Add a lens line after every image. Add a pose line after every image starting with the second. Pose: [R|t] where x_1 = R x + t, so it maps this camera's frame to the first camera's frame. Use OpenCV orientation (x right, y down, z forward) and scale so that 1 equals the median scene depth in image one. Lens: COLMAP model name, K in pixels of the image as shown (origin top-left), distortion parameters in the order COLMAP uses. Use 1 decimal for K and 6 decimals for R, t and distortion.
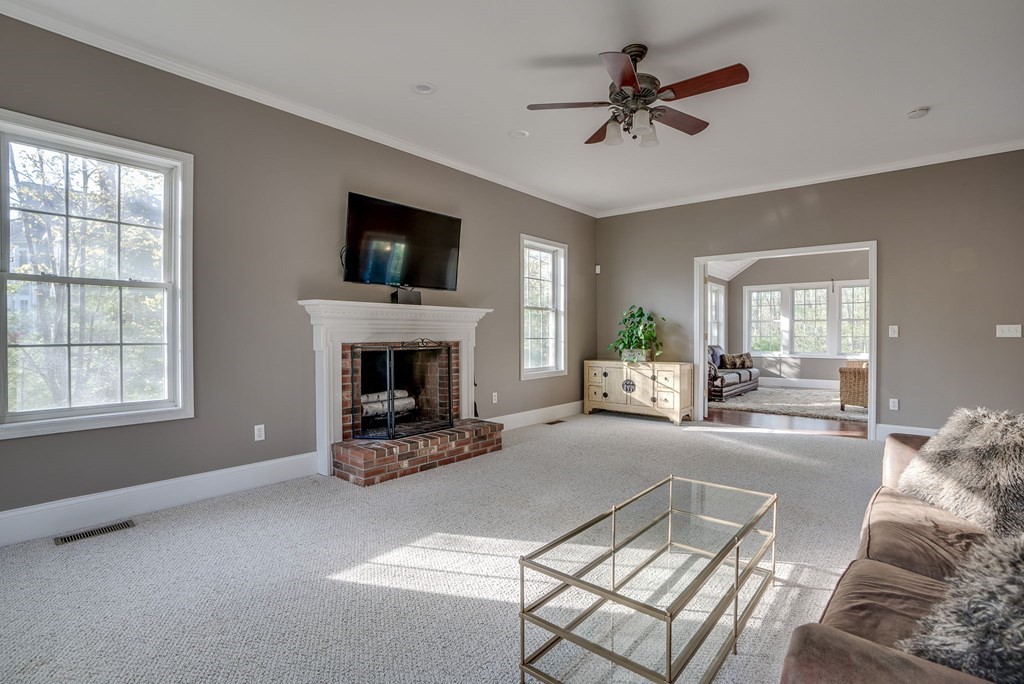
lens RADIAL K [[490.9, 0, 519.1], [0, 490.9, 342.1], [0, 0, 1]] dist [-0.034078, 0.002565]
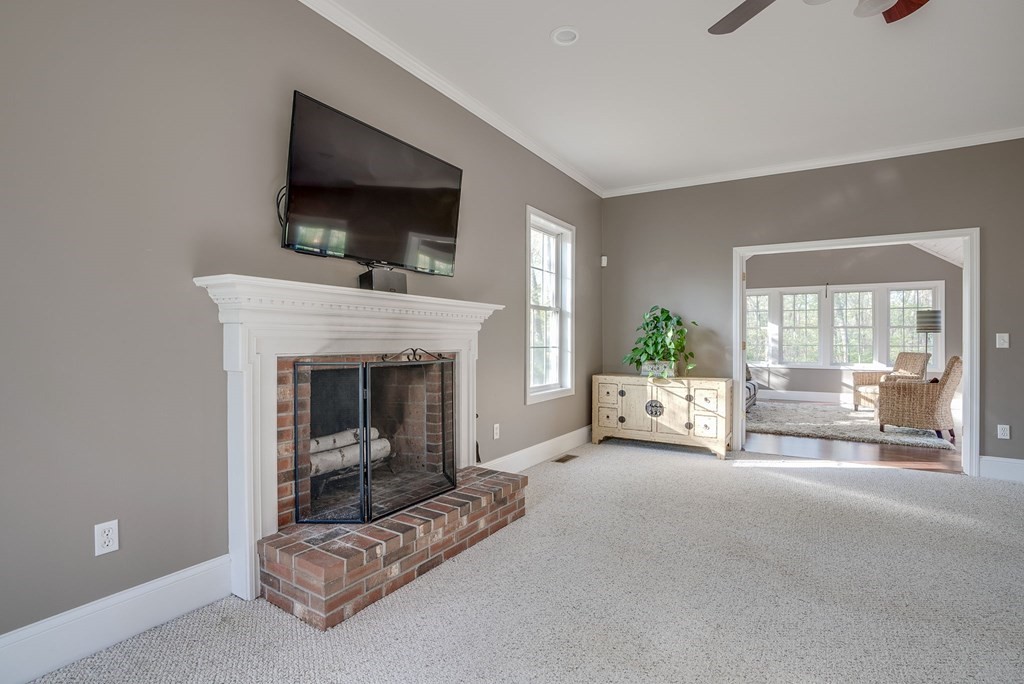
lens RADIAL K [[490.9, 0, 516.4], [0, 490.9, 342.4], [0, 0, 1]] dist [-0.034078, 0.002565]
pose [[0.989875, 0.004584, 0.141869, -0.137137], [-0.002736, 0.999909, -0.013220, -0.006411], [-0.141917, 0.012698, 0.989797, 0.327658]]
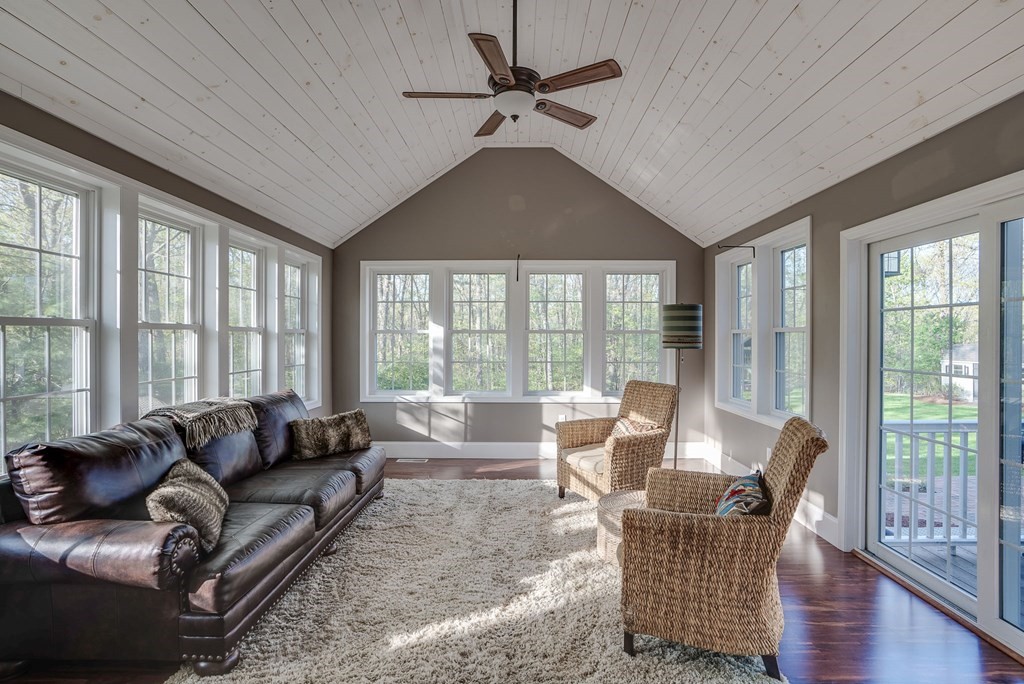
lens RADIAL K [[490.9, 0, 510.3], [0, 490.9, 337.2], [0, 0, 1]] dist [-0.034078, 0.002565]
pose [[0.791537, -0.003251, 0.611112, 0.602546], [0.009253, 0.999935, -0.006666, -0.070255], [-0.611051, 0.010931, 0.791516, 1.119588]]
